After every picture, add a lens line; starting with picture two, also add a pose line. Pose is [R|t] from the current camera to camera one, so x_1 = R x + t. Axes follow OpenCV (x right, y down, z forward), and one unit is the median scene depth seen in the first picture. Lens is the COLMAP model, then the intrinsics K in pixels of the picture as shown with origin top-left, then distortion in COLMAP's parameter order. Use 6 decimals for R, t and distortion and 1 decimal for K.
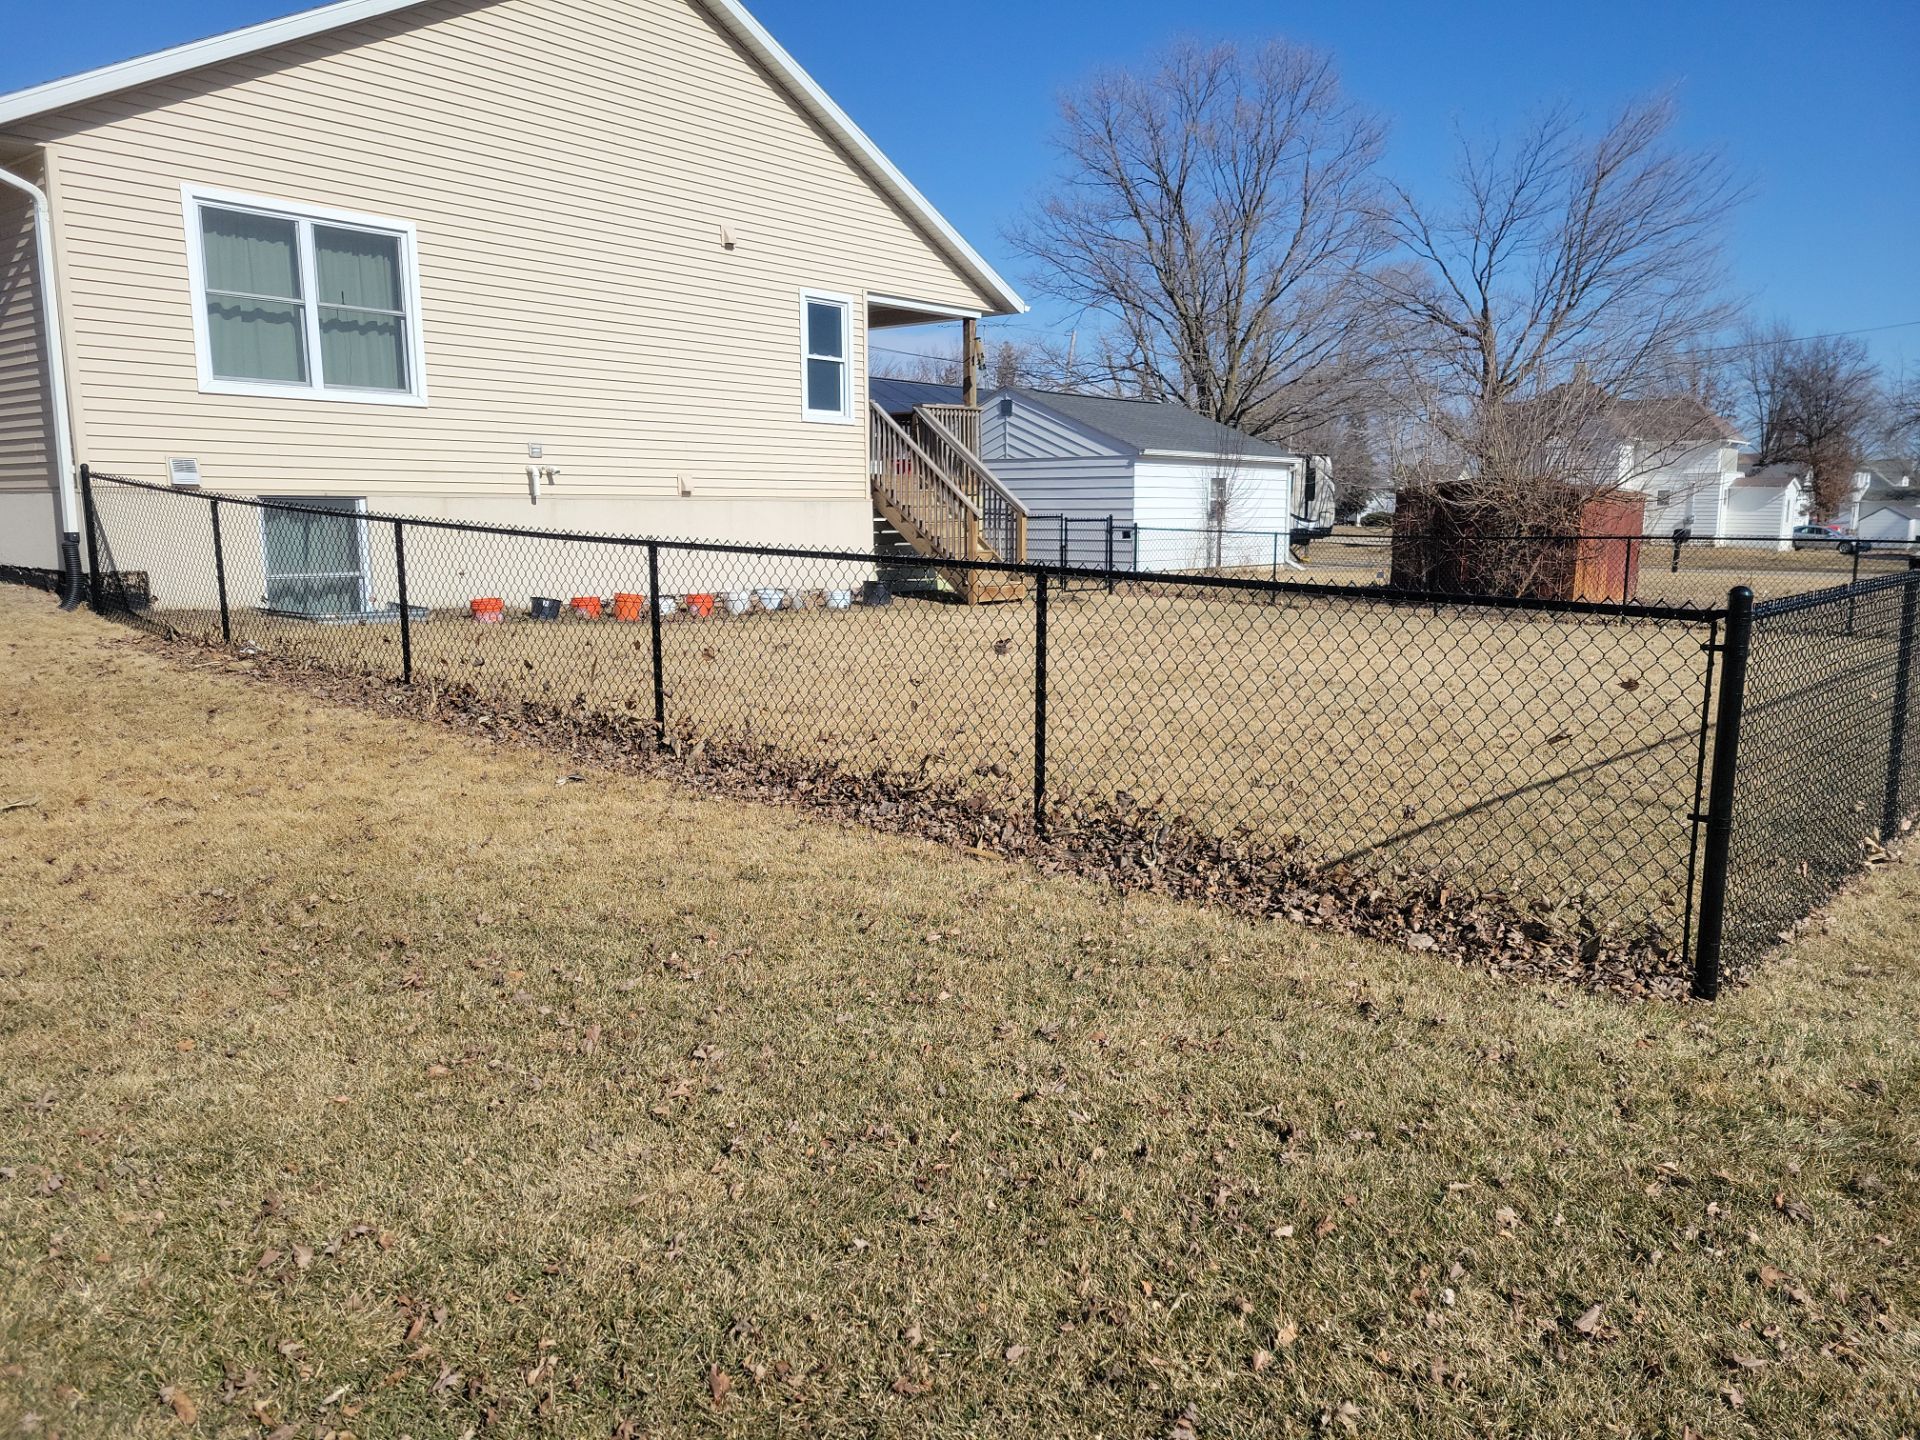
lens RADIAL K [[1444.3, 0, 968.3], [0, 1444.3, 727.7], [0, 0, 1]] dist [0.062981, -0.048823]
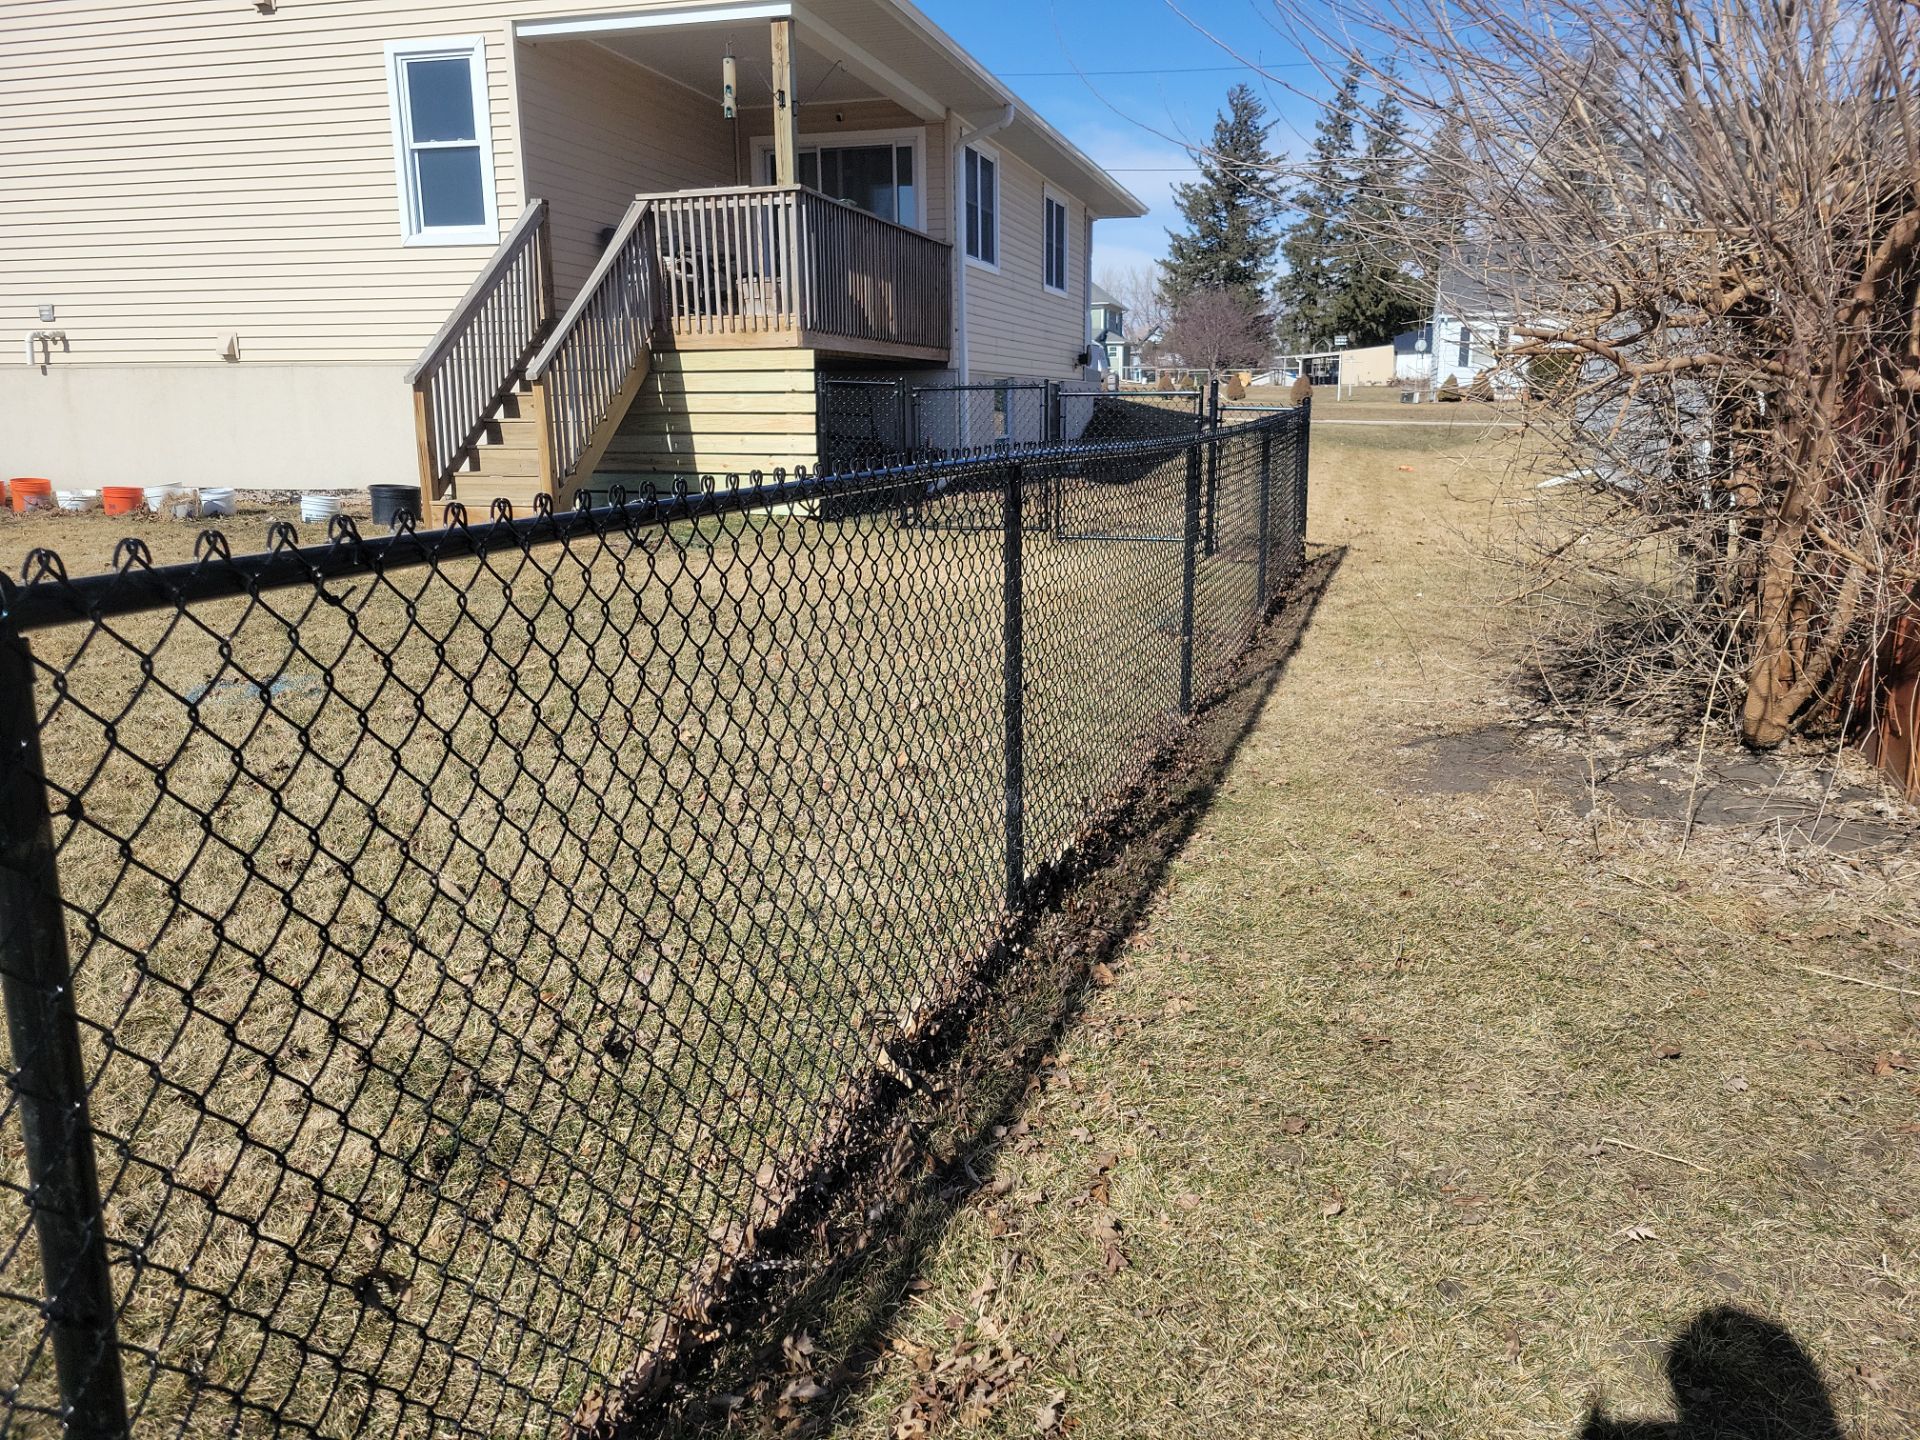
lens RADIAL K [[1444.3, 0, 968.4], [0, 1444.3, 714.2], [0, 0, 1]] dist [0.062981, -0.048823]
pose [[0.403792, 0.187094, -0.895516, 0.655881], [-0.129399, 0.980704, 0.146545, -0.130585], [0.905653, 0.056705, 0.420210, 0.965761]]
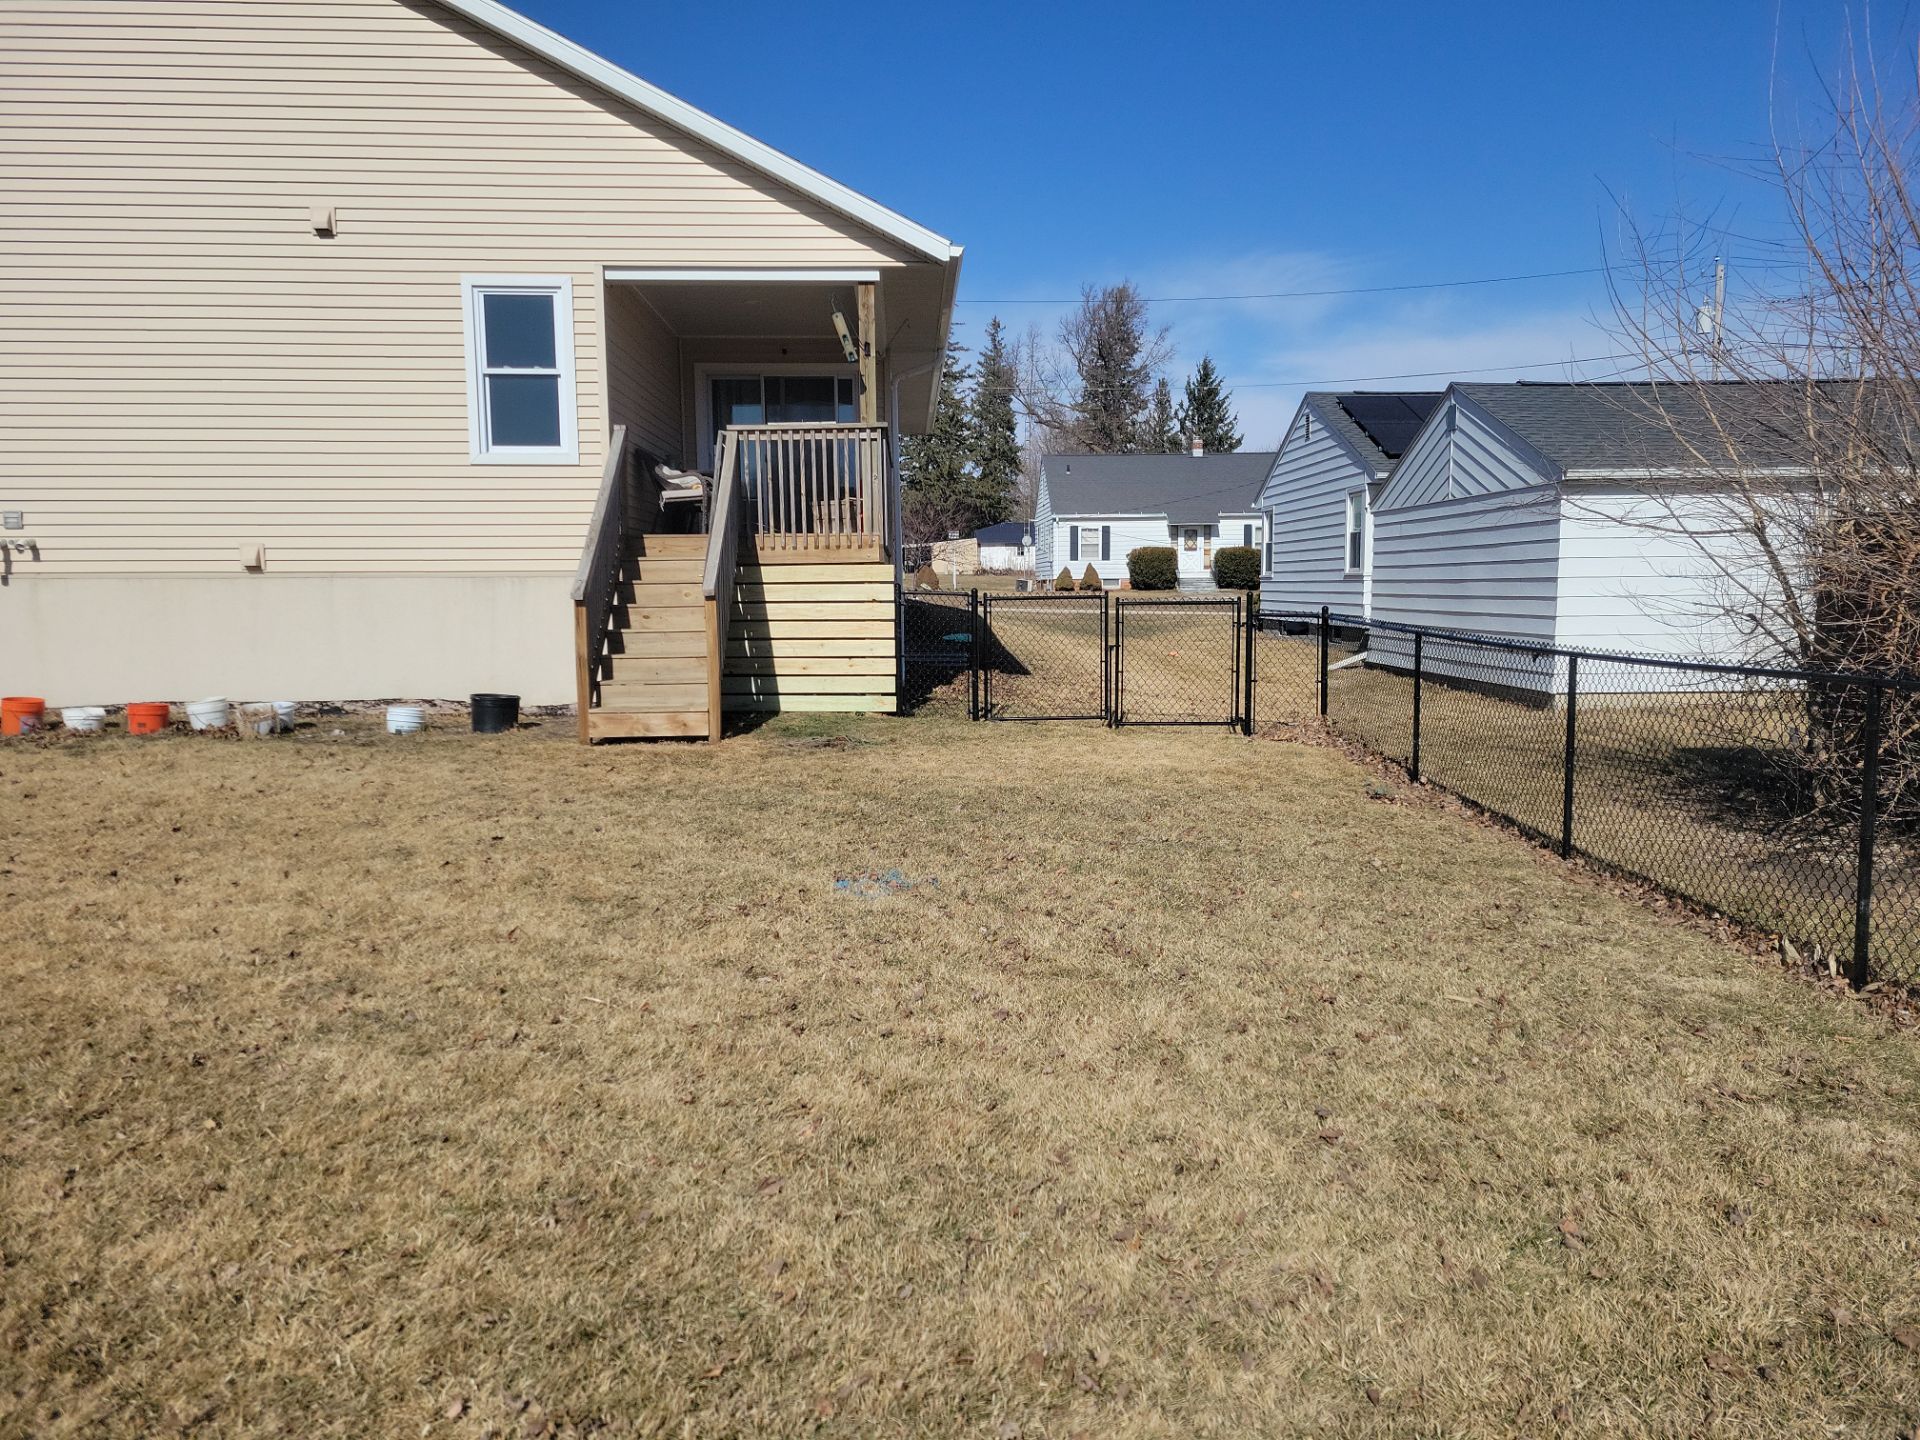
lens RADIAL K [[1444.3, 0, 986.1], [0, 1444.3, 727.3], [0, 0, 1]] dist [0.062981, -0.048823]
pose [[0.670568, 0.066759, -0.738838, 0.584402], [-0.103002, 0.994675, -0.003609, -0.107744], [0.734663, 0.078522, 0.673873, 0.719068]]
